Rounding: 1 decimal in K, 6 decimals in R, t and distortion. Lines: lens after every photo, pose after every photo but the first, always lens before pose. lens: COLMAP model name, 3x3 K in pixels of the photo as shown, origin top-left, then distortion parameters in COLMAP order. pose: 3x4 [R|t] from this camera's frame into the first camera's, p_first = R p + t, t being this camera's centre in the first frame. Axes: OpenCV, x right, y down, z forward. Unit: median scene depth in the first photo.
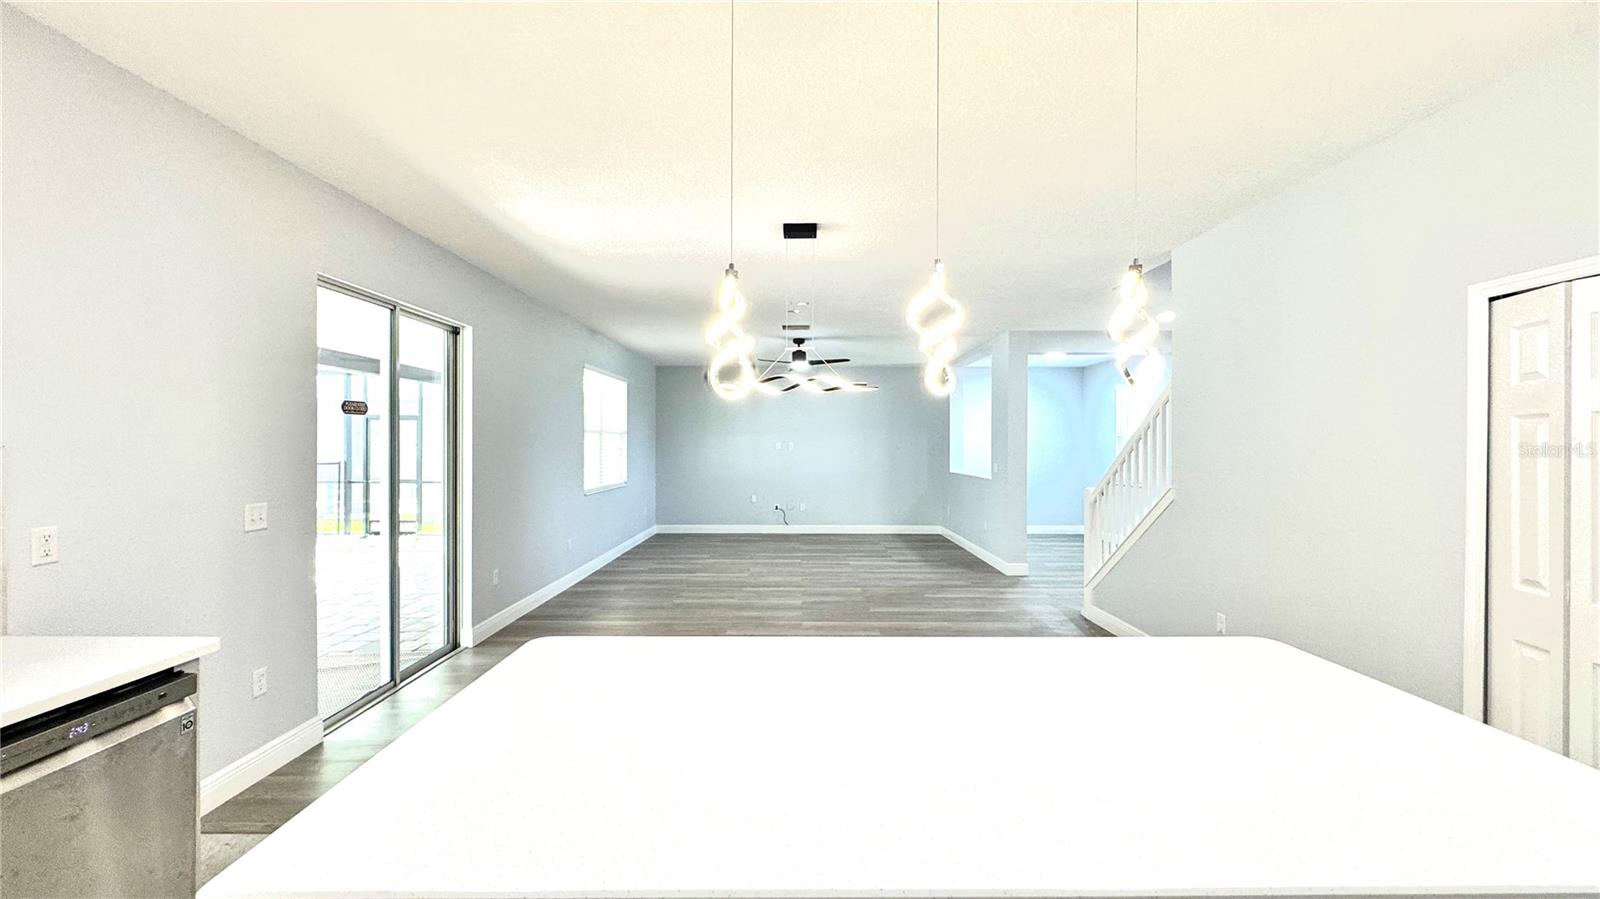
lens RADIAL K [[637.5, 0, 801.7], [0, 637.5, 450.0], [0, 0, 1]] dist [-0.002959, 0.000322]
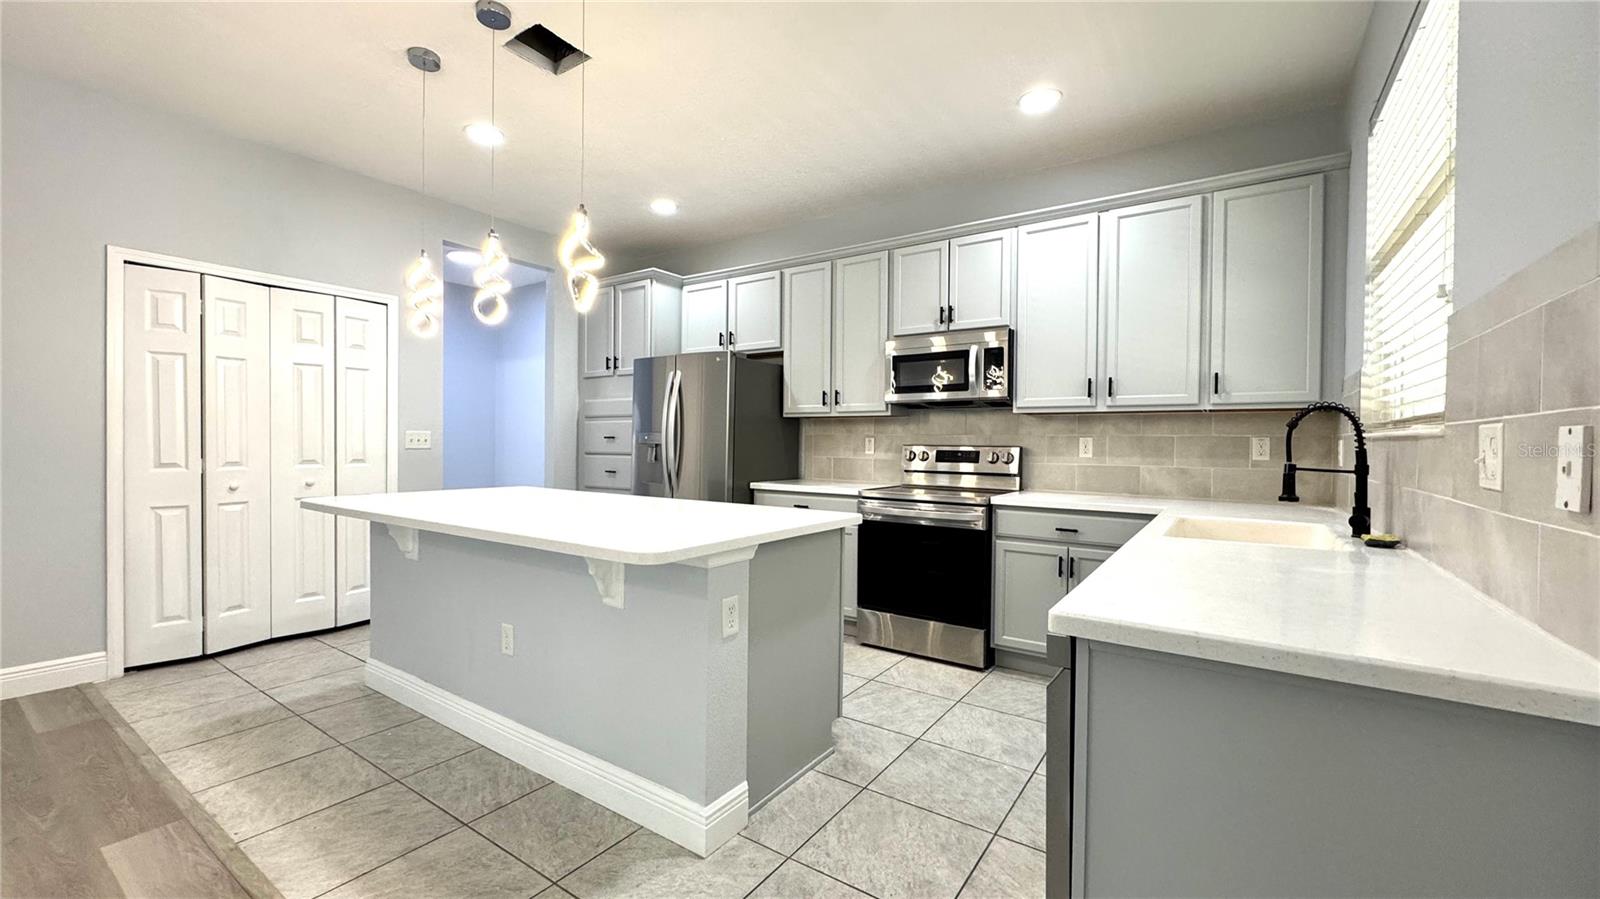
lens RADIAL K [[637.5, 0, 801.5], [0, 637.5, 449.7], [0, 0, 1]] dist [-0.002959, 0.000322]
pose [[-0.825067, -0.019466, 0.564700, -0.252993], [-0.008950, 0.999731, 0.021386, 0.034917], [-0.564964, 0.012591, -0.825019, 0.379818]]
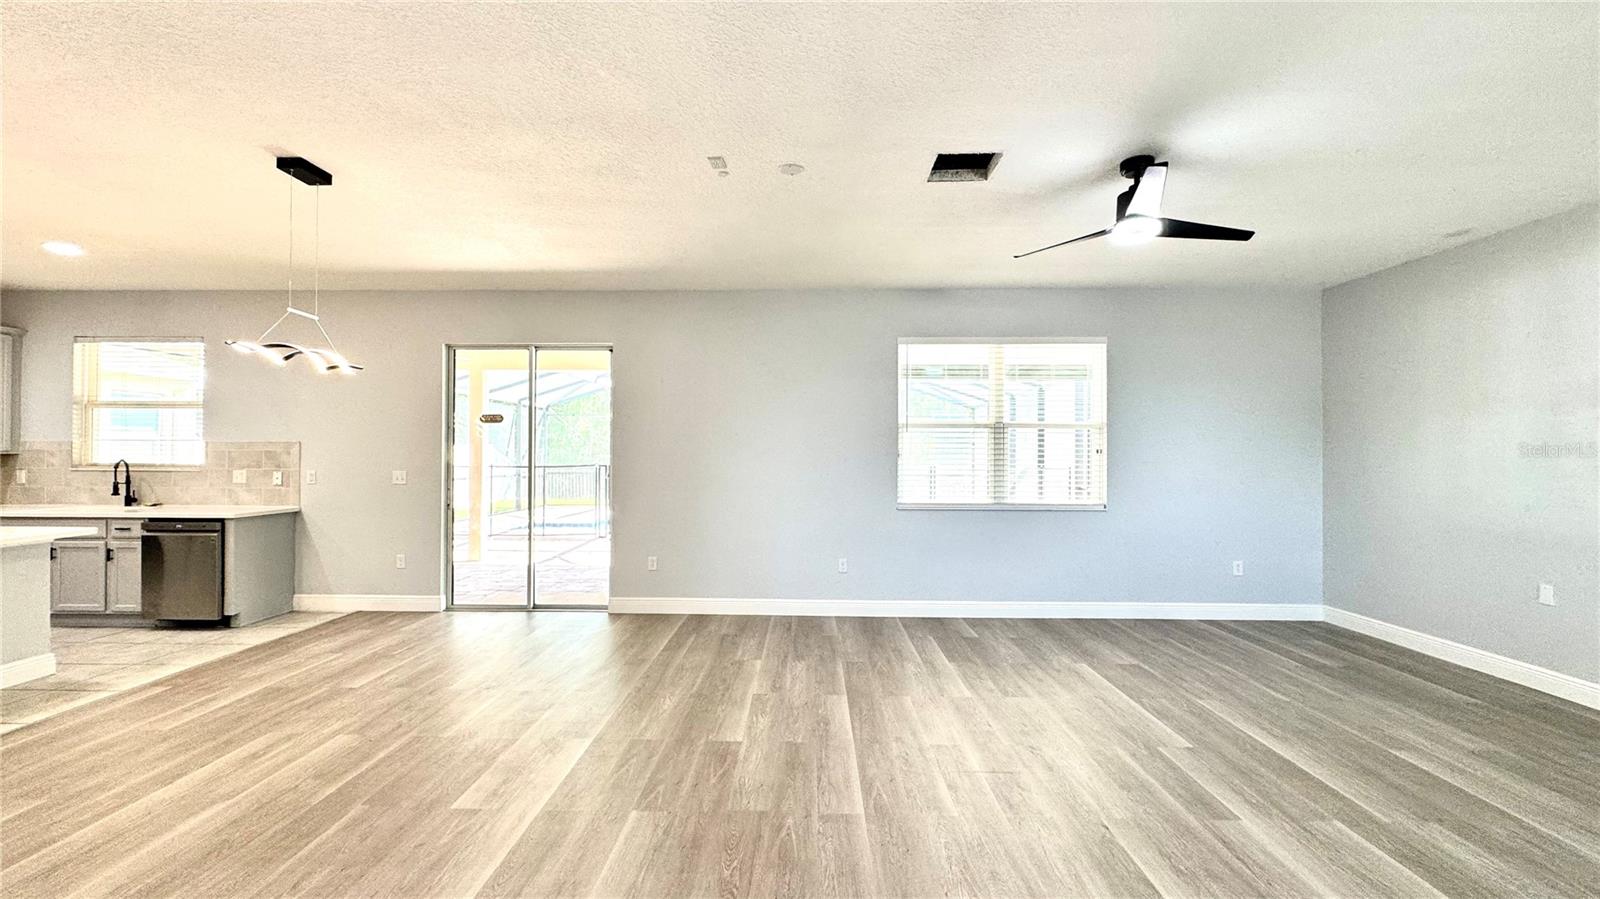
lens RADIAL K [[637.5, 0, 795.0], [0, 637.5, 449.1], [0, 0, 1]] dist [-0.002959, 0.000322]
pose [[-0.026182, -0.011833, -0.999587, 0.387630], [-0.012633, 0.999854, -0.011505, 0.008121], [0.999577, 0.012327, -0.026327, 0.806795]]
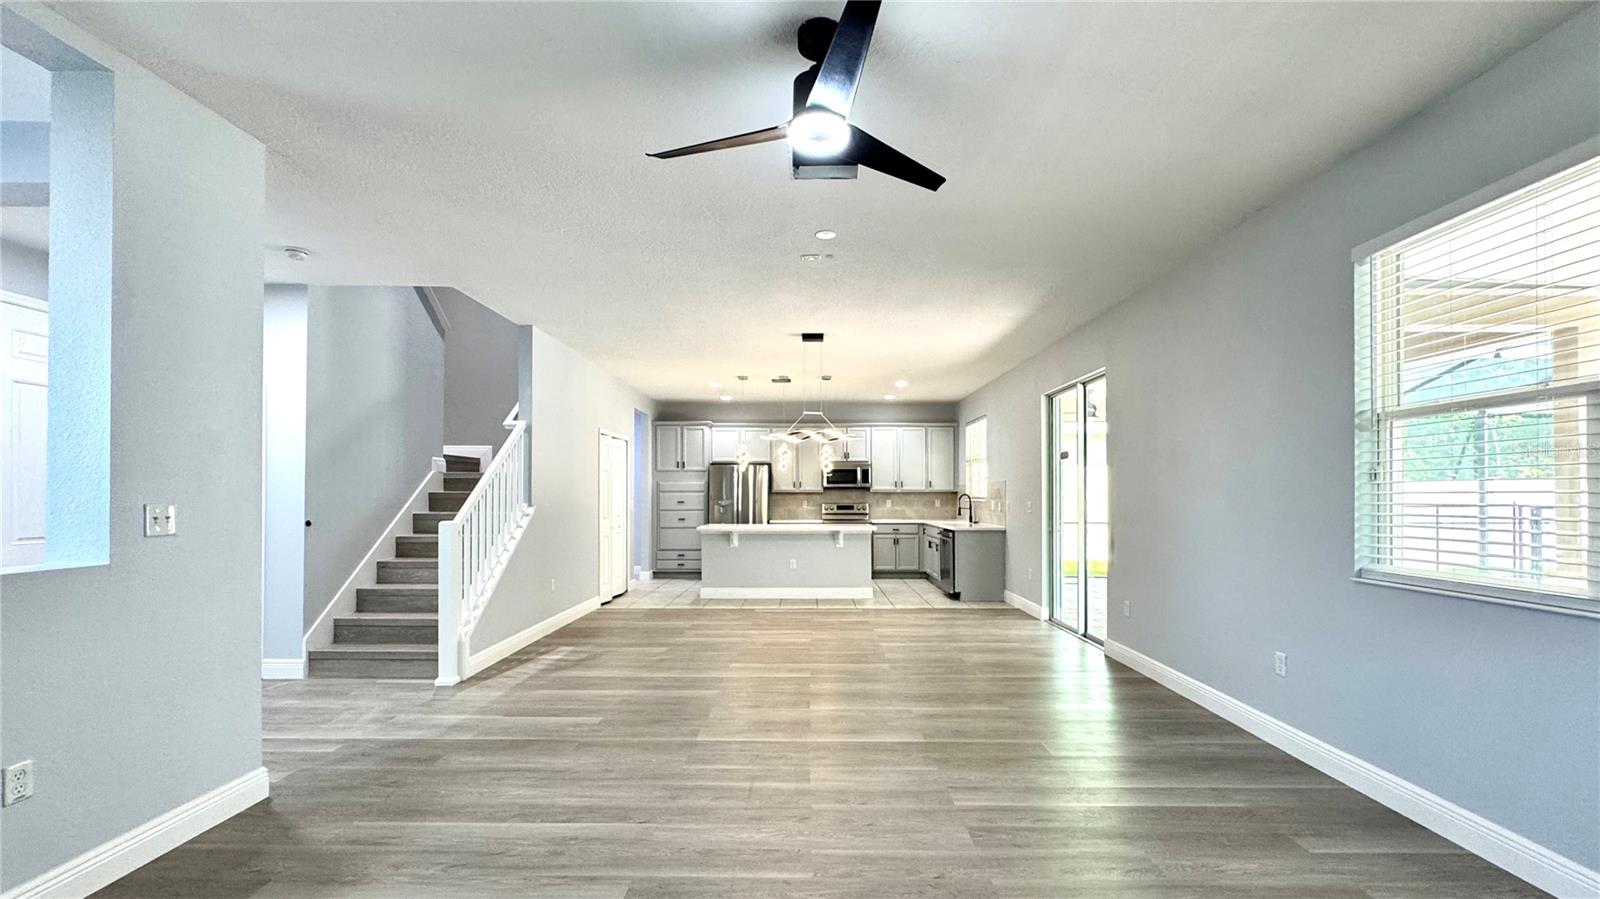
lens RADIAL K [[664.6, 0, 803.3], [0, 664.6, 499.7], [0, 0, 1]] dist [-0.009089, -0.000173]
pose [[-0.999925, -0.003109, 0.011874, -0.000472], [-0.002923, 0.999873, 0.015679, 0.012472], [-0.011921, 0.015643, -0.999807, 1.275067]]
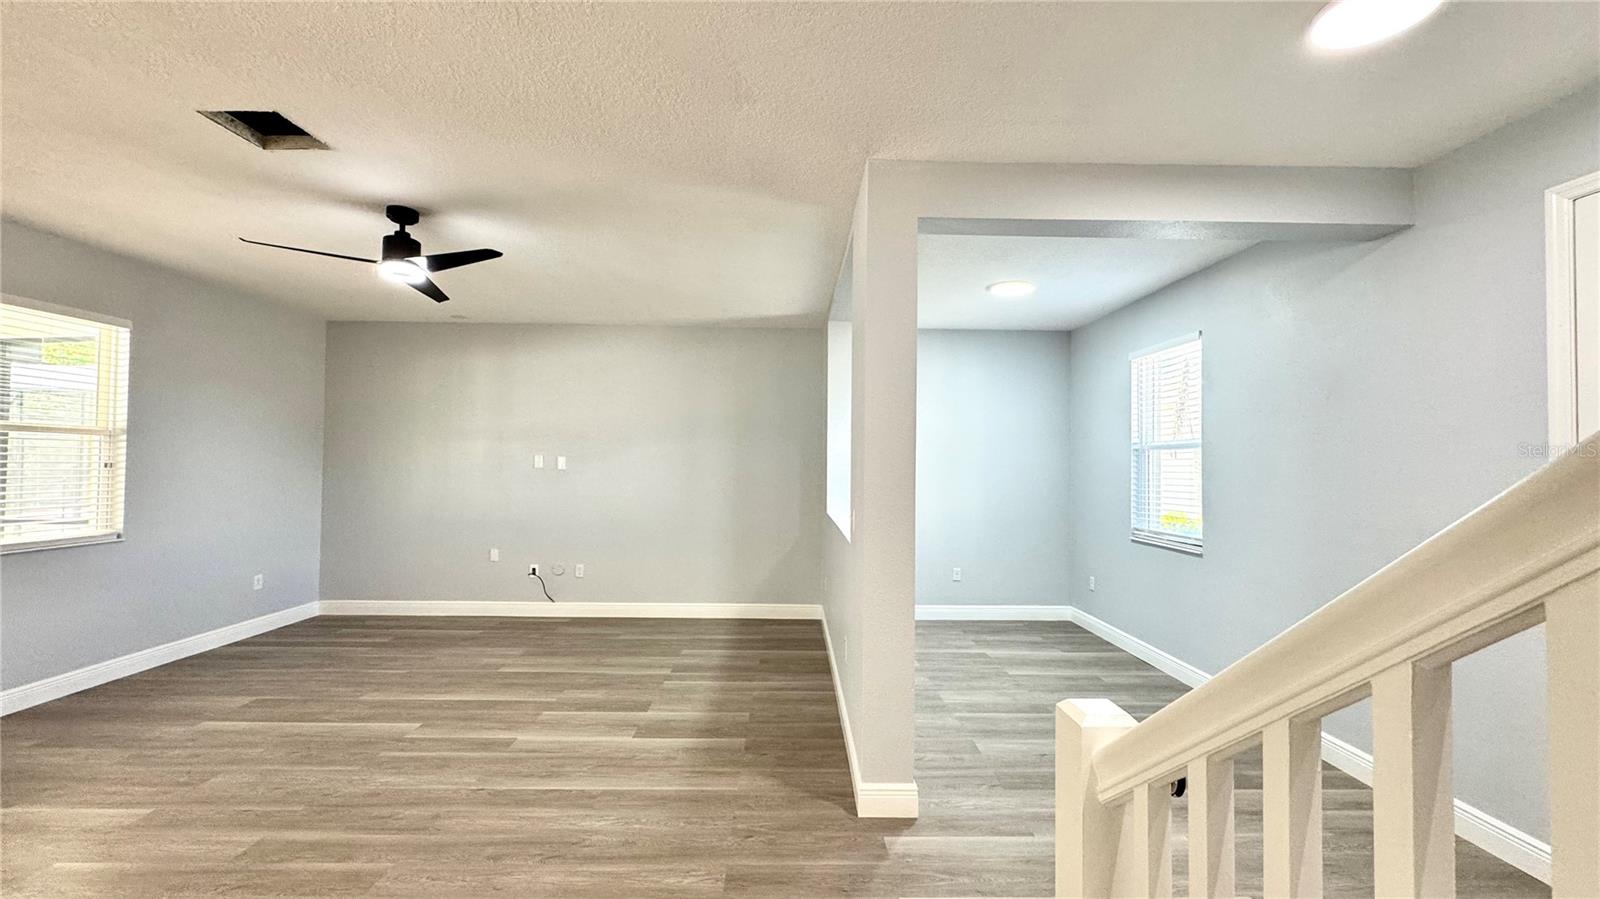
lens RADIAL K [[637.5, 0, 800.9], [0, 637.5, 448.8], [0, 0, 1]] dist [-0.002959, 0.000322]
pose [[0.999905, 0.008146, 0.011146, 0.259481], [-0.007797, 0.999488, -0.031020, -0.003434], [-0.011393, 0.030930, 0.999457, 0.577500]]
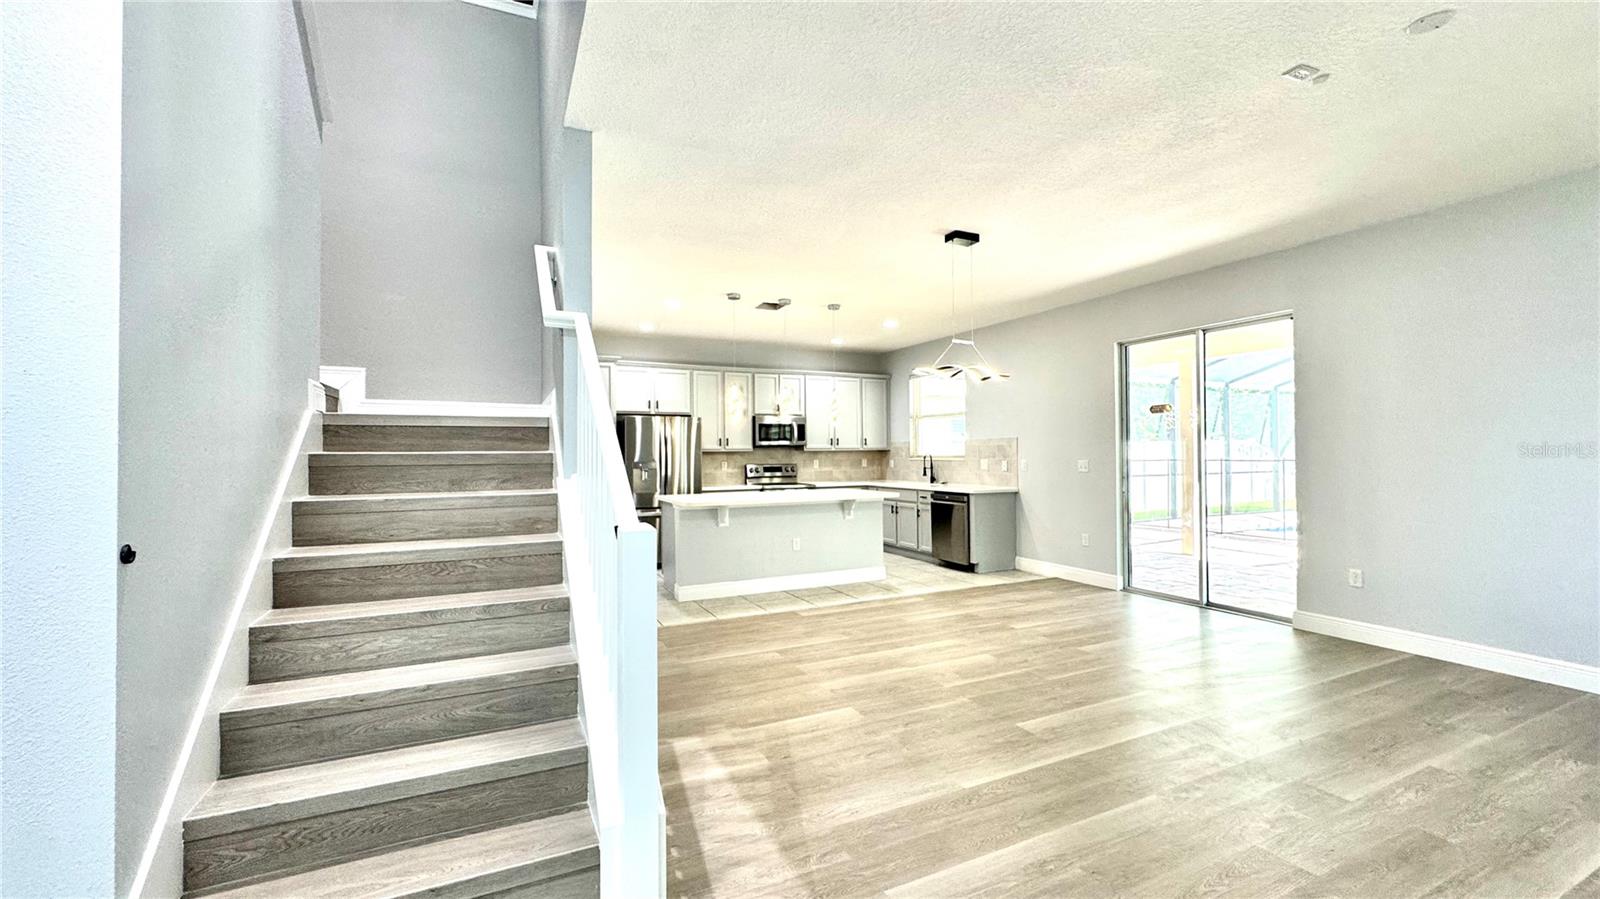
lens RADIAL K [[637.5, 0, 802.4], [0, 637.5, 453.5], [0, 0, 1]] dist [-0.002959, 0.000322]
pose [[-0.902758, 0.003798, -0.430132, 0.360826], [0.001410, 0.999982, 0.005870, 0.015621], [0.430147, 0.004693, -0.902747, 0.924082]]
